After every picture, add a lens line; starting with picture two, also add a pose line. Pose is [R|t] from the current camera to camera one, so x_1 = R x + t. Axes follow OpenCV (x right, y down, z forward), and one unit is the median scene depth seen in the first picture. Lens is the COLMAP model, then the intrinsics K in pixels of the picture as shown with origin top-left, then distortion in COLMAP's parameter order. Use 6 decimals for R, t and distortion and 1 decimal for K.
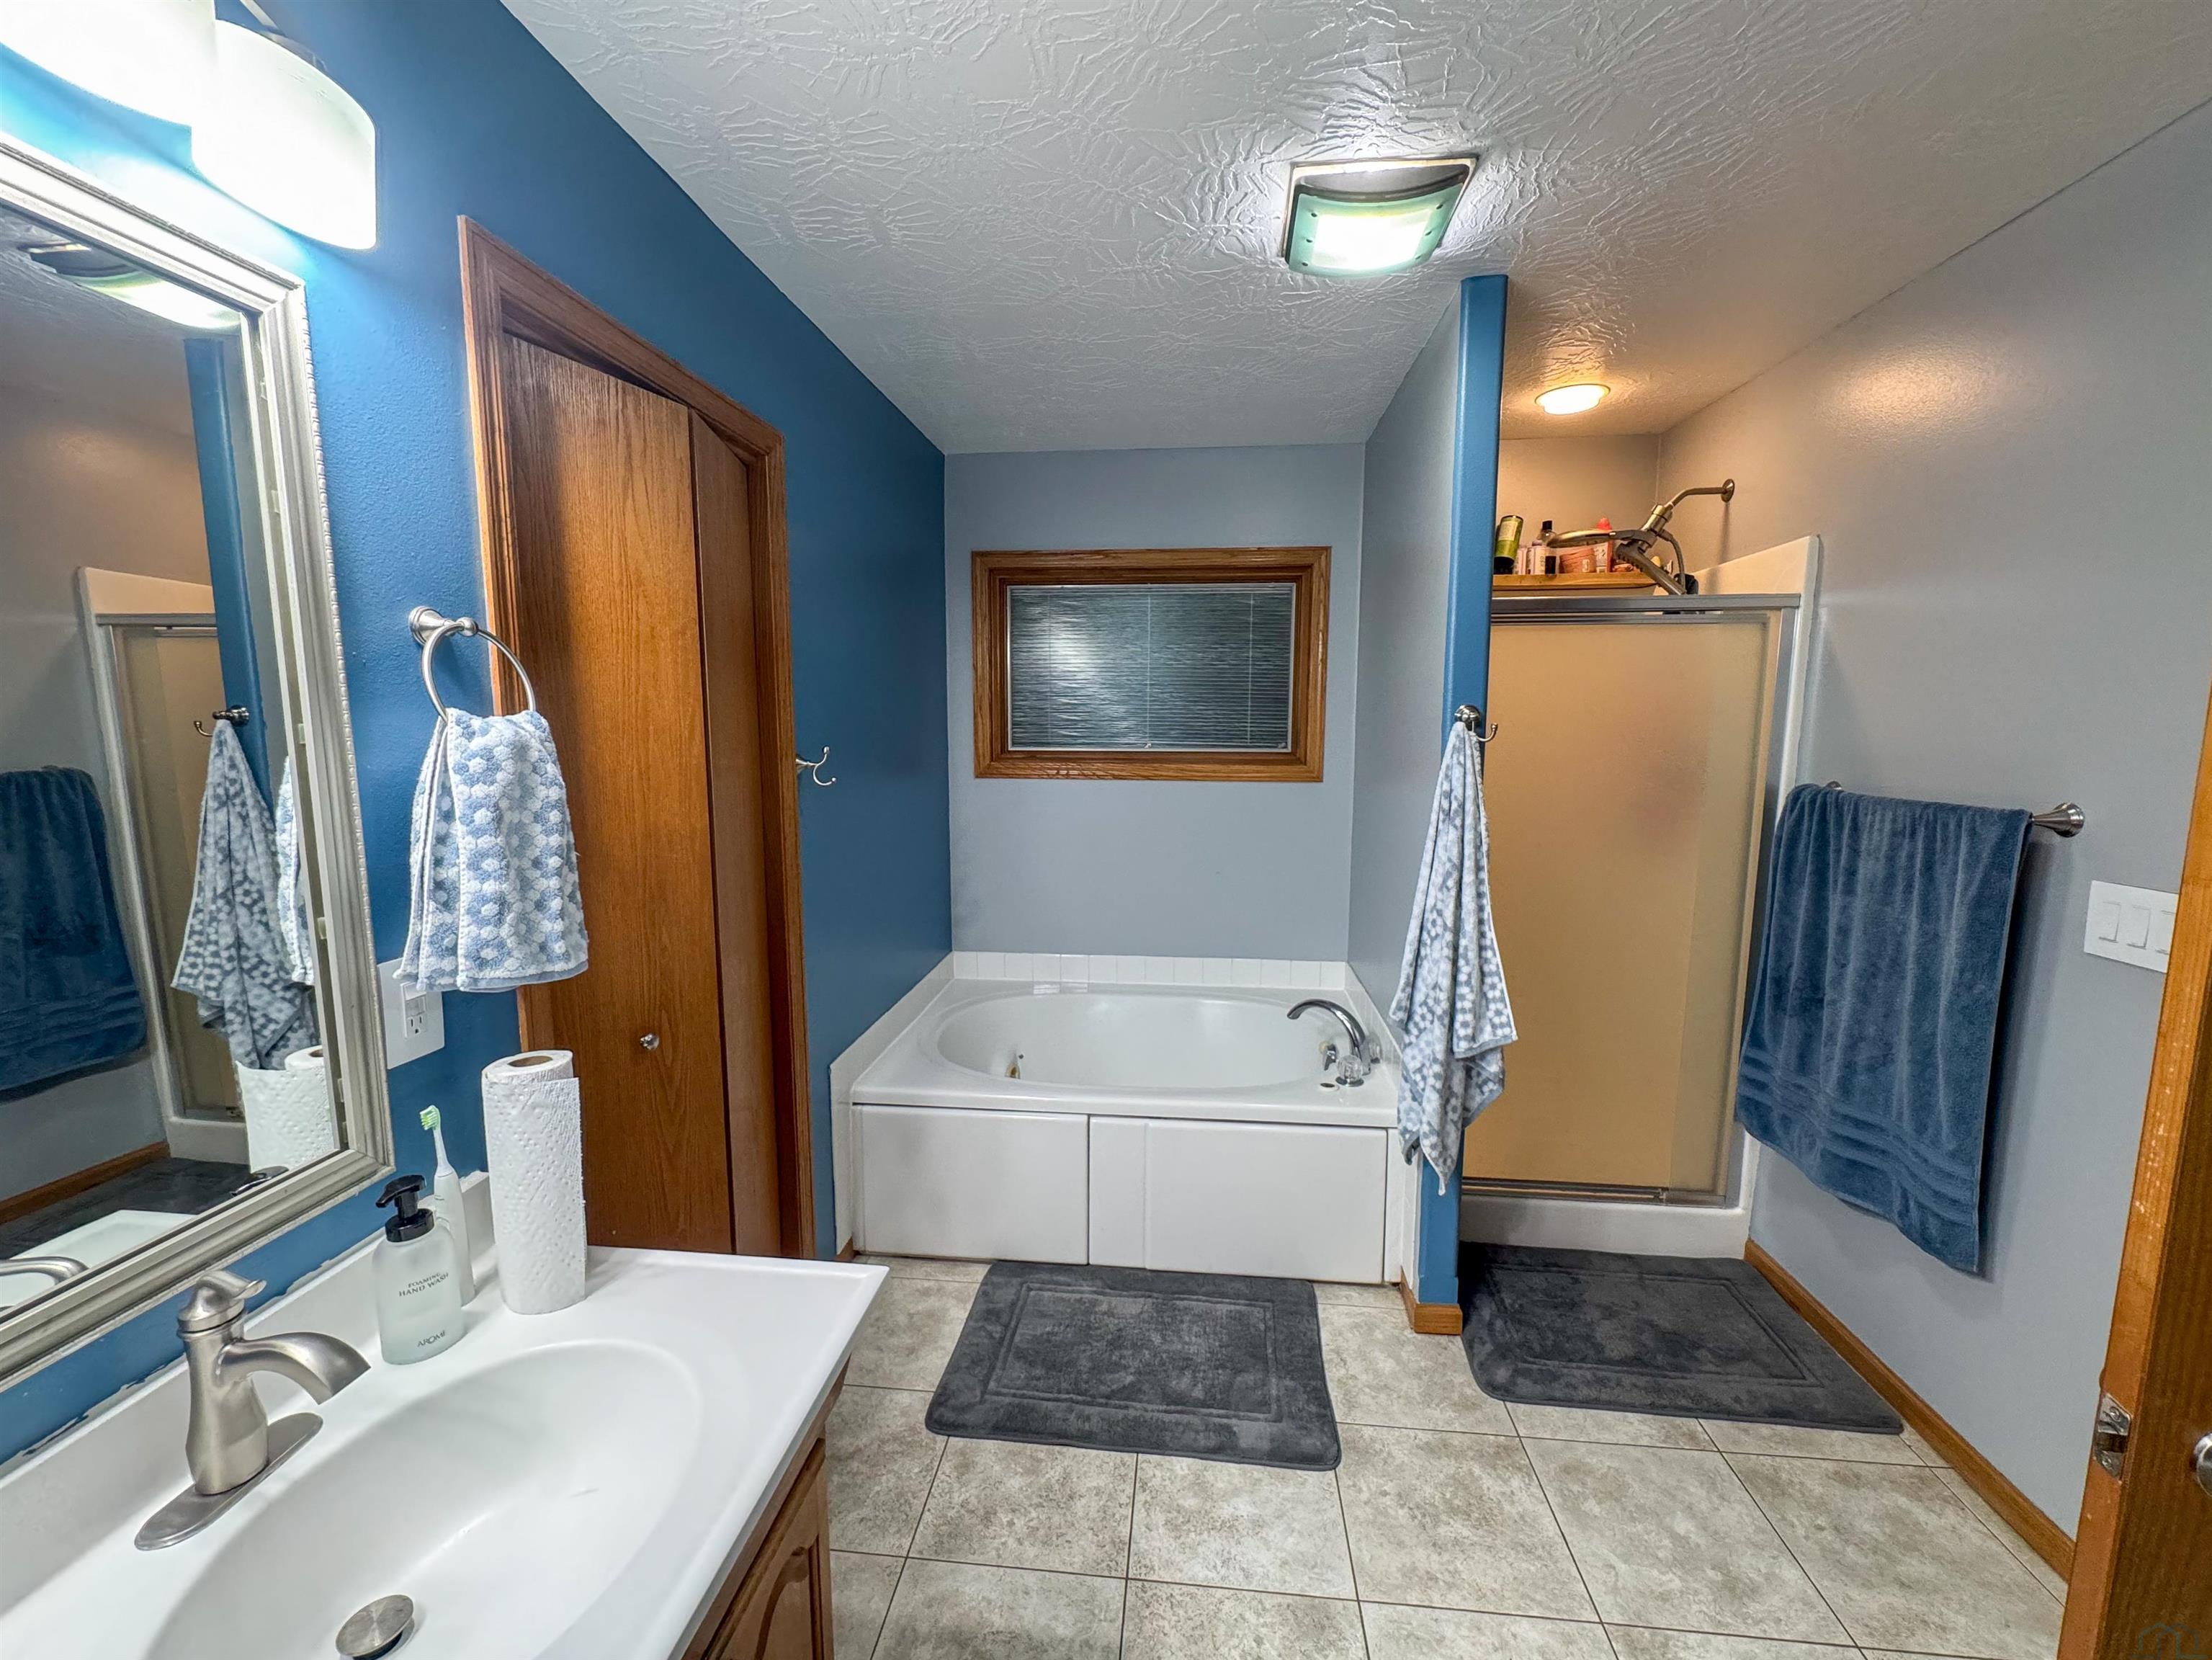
lens RADIAL K [[909.1, 0, 1107.0], [0, 909.1, 830.7], [0, 0, 1]] dist [-0.002906, -0.000135]
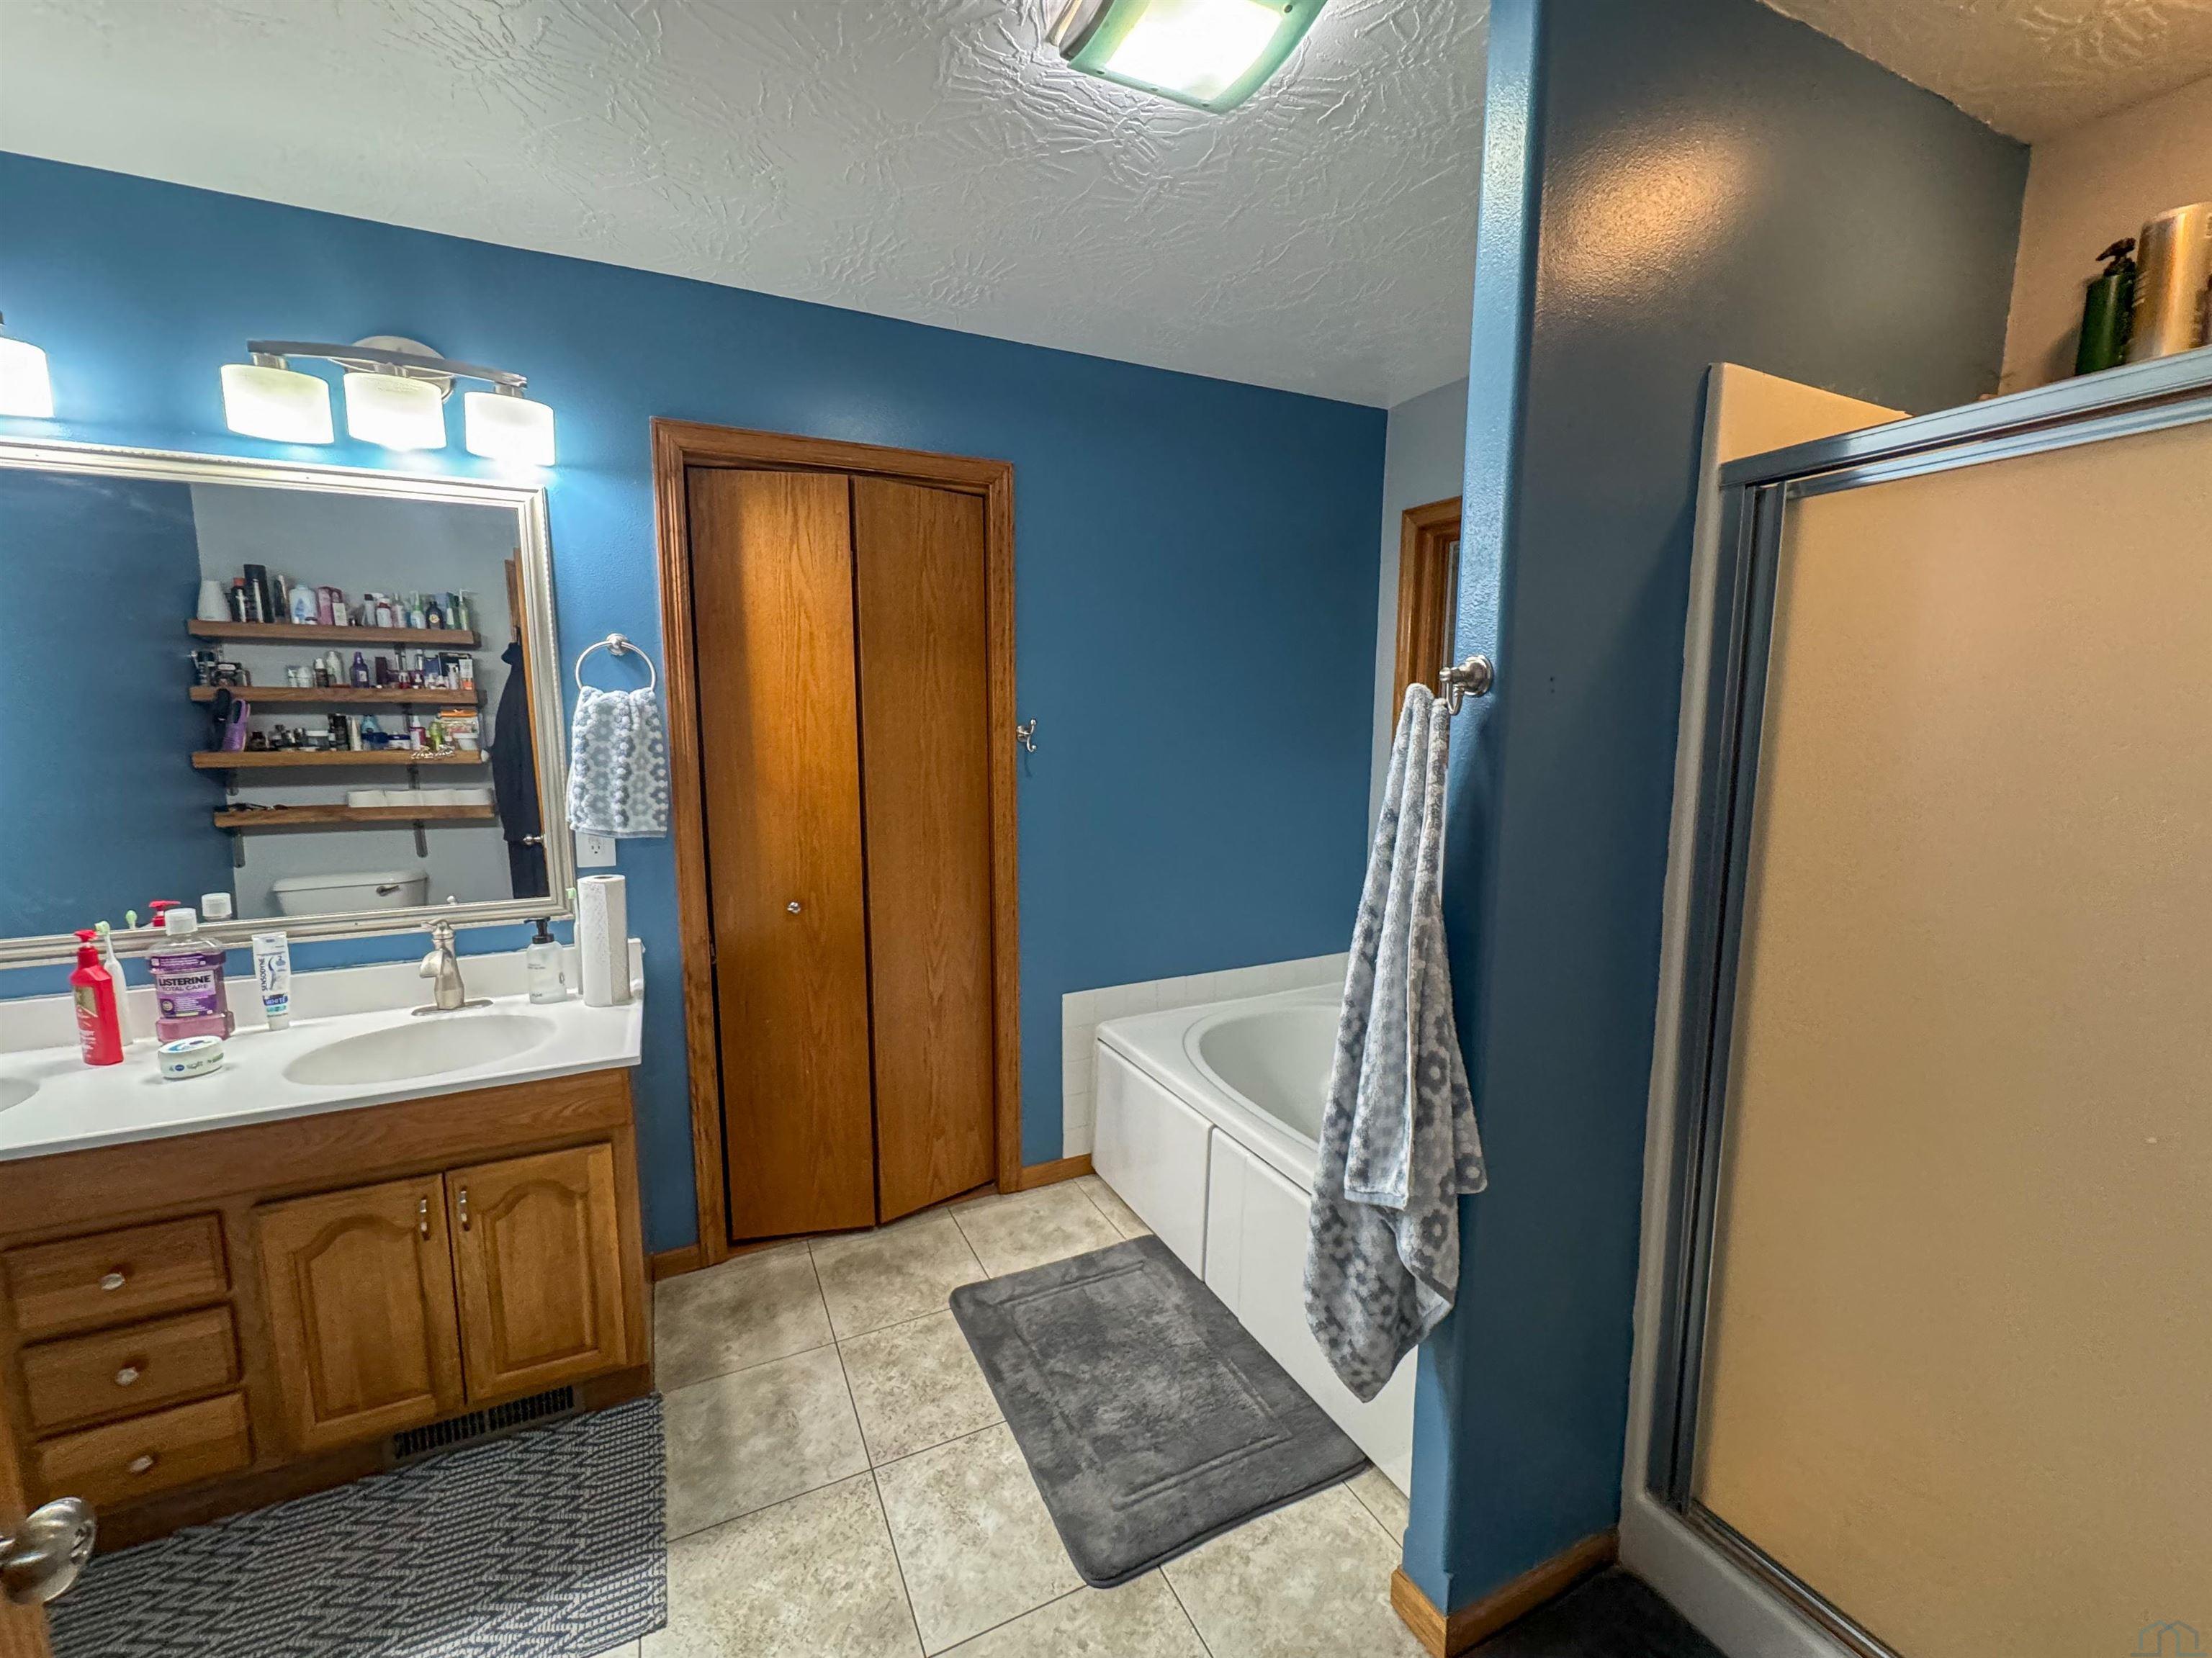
lens RADIAL K [[908.9, 0, 1103.0], [0, 908.9, 834.0], [0, 0, 1]] dist [-0.002906, -0.000135]
pose [[0.524309, 0.108029, -0.844648, 0.952308], [-0.101843, 0.992756, 0.063753, -0.036315], [0.845416, 0.052595, 0.531513, 0.574153]]
